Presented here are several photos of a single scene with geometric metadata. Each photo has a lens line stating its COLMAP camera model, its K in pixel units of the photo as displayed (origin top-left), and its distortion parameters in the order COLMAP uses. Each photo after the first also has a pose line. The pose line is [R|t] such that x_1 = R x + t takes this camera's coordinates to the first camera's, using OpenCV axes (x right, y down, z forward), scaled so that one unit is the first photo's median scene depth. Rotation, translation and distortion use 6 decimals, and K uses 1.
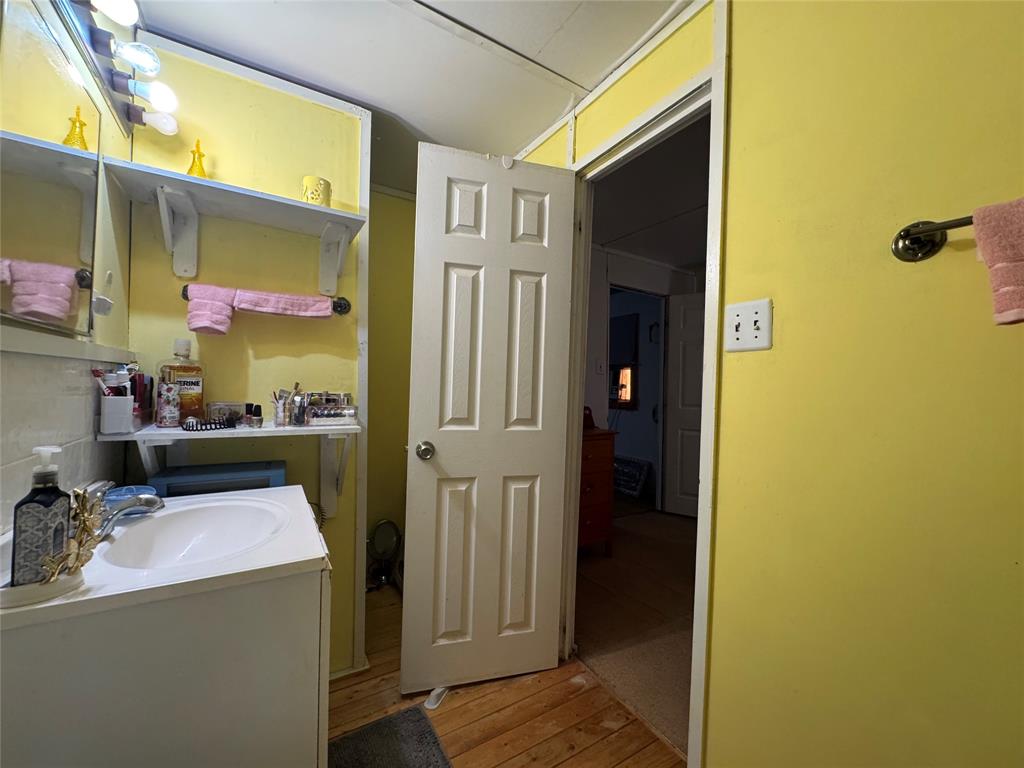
lens RADIAL K [[408.8, 0, 519.9], [0, 408.8, 383.5], [0, 0, 1]] dist [-0.002496, 0.000161]
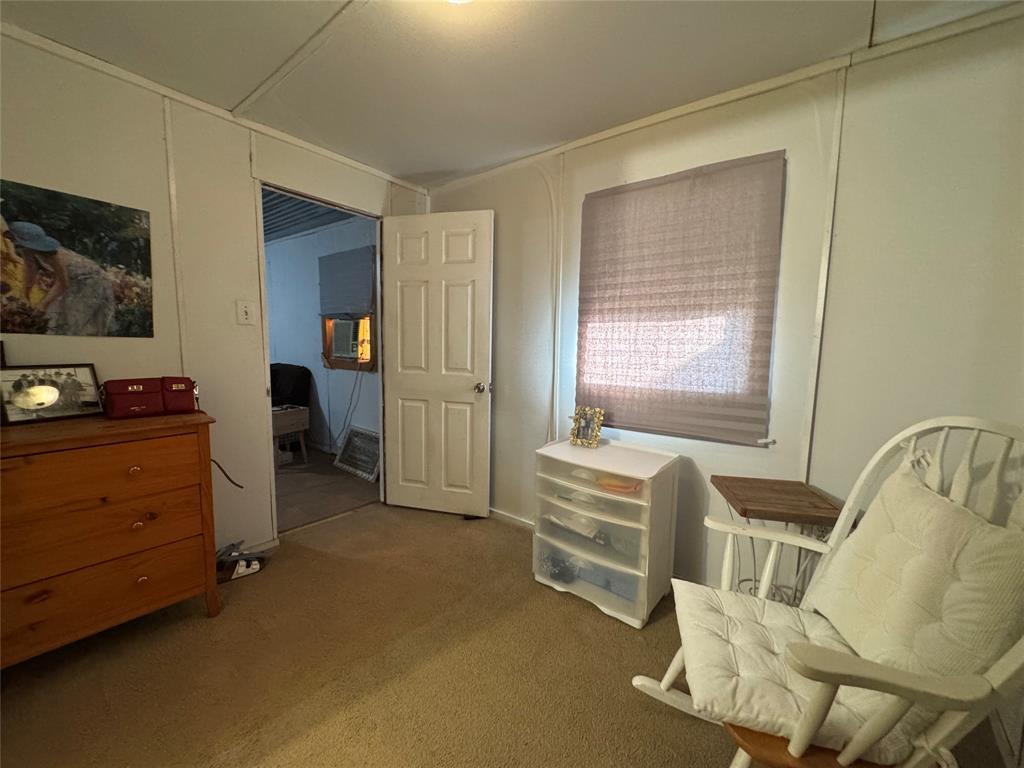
lens RADIAL K [[408.8, 0, 514.3], [0, 408.8, 384.0], [0, 0, 1]] dist [-0.002496, 0.000161]
pose [[0.945597, -0.033939, 0.323566, 0.330644], [-0.002863, 0.993637, 0.112590, -0.002193], [-0.325328, -0.107391, 0.939483, 0.204929]]
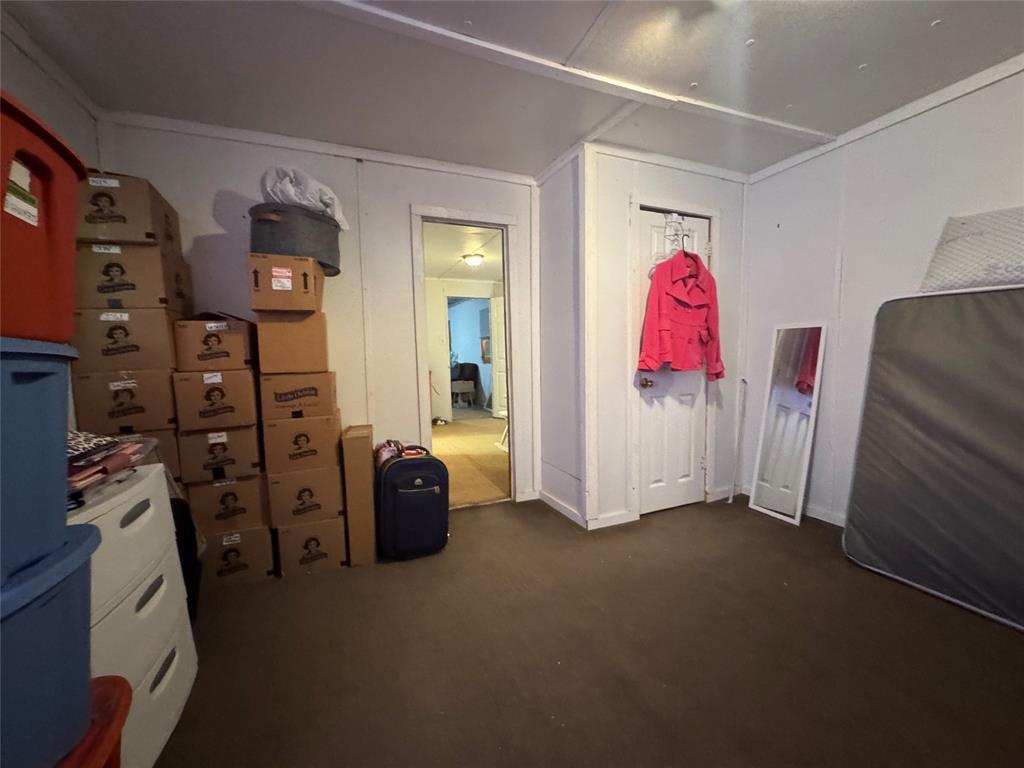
lens RADIAL K [[408.8, 0, 510.8], [0, 408.8, 383.8], [0, 0, 1]] dist [-0.002496, 0.000161]
pose [[0.986153, -0.031372, -0.162845, 0.714614], [0.044163, 0.996165, 0.075530, 0.027561], [0.159851, -0.081676, 0.983756, -0.767085]]
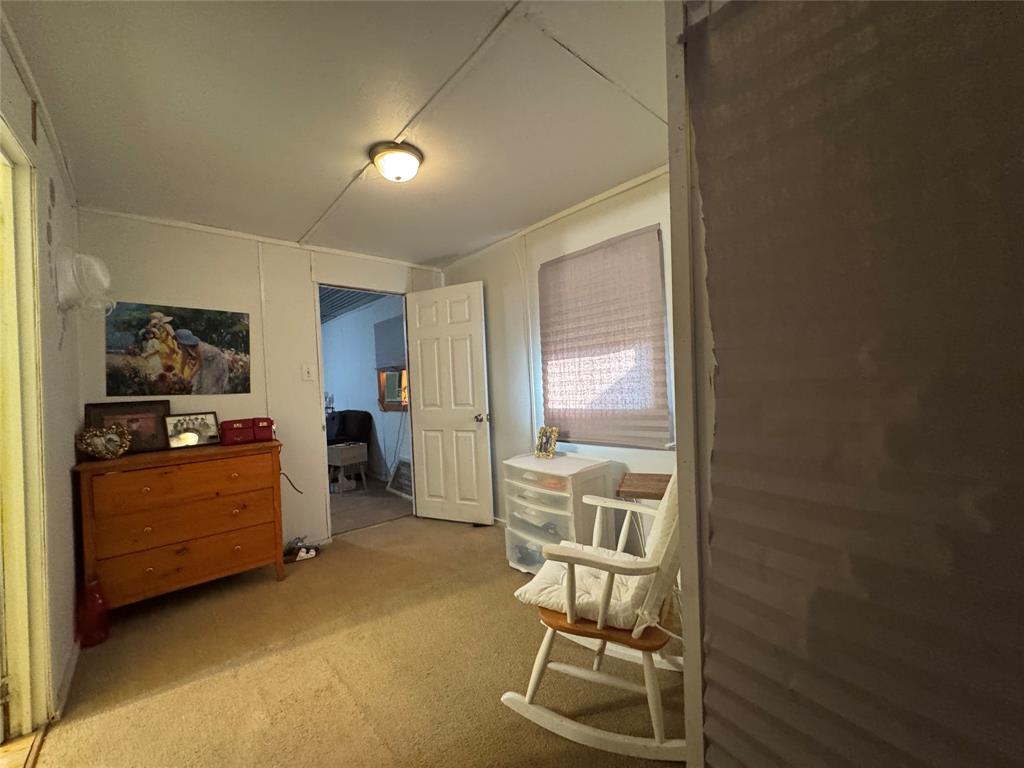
lens RADIAL K [[408.8, 0, 514.4], [0, 408.8, 384.2], [0, 0, 1]] dist [-0.002496, 0.000161]
pose [[0.986877, -0.066443, 0.147170, 0.448024], [0.065967, 0.997789, 0.008121, 0.008157], [-0.147384, 0.001694, 0.989078, 0.004139]]
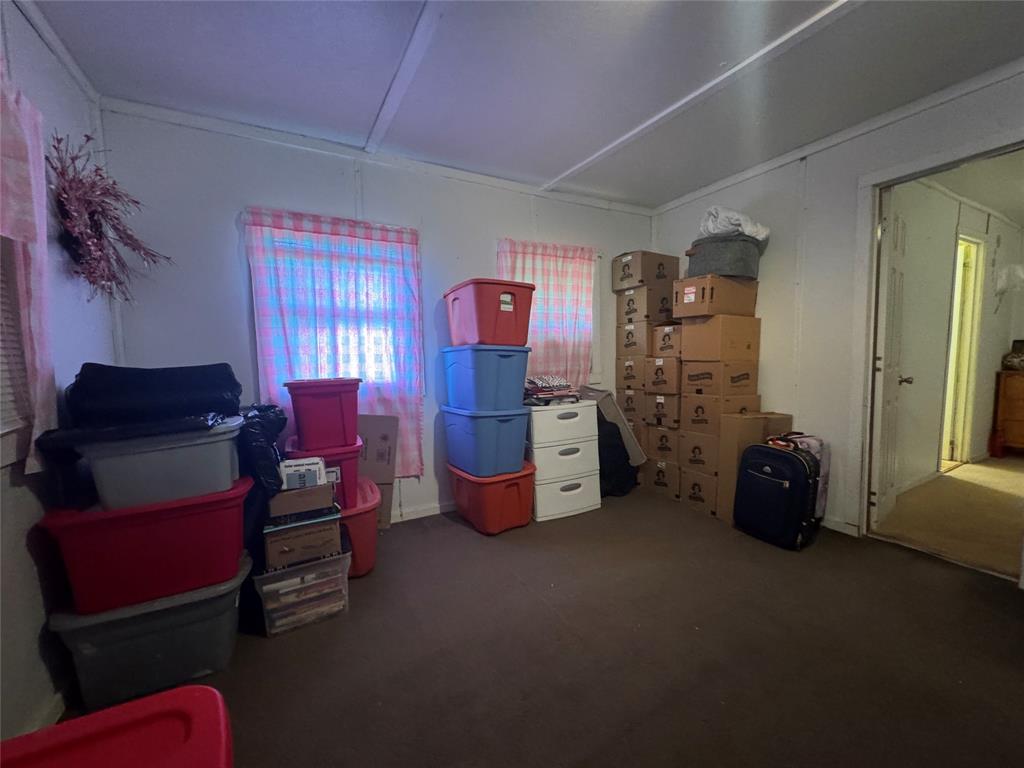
lens RADIAL K [[408.8, 0, 514.4], [0, 408.8, 379.2], [0, 0, 1]] dist [-0.002496, 0.000161]
pose [[-0.062091, 0.042644, -0.997159, 1.087387], [0.016578, 0.998993, 0.041690, 0.037458], [0.997933, -0.013942, -0.062735, -0.576885]]
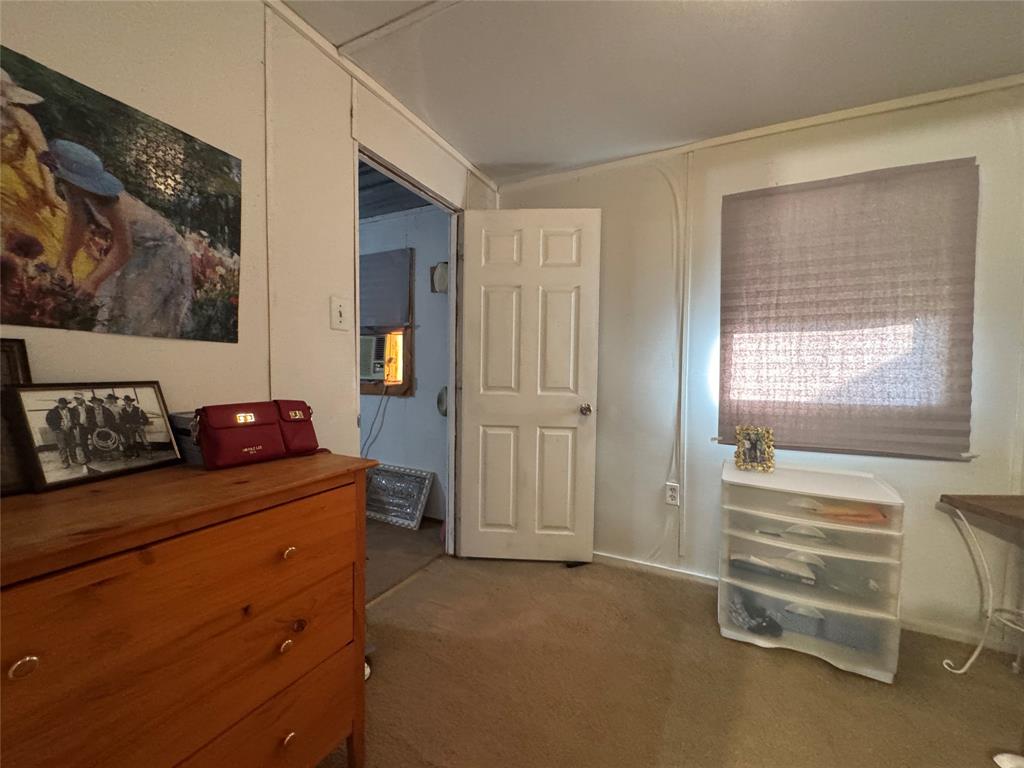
lens RADIAL K [[408.8, 0, 514.3], [0, 408.8, 384.6], [0, 0, 1]] dist [-0.002496, 0.000161]
pose [[0.861775, -0.026419, 0.506601, 0.109811], [0.001315, 0.998756, 0.049847, 0.015797], [-0.507288, -0.042291, 0.860738, 0.411510]]
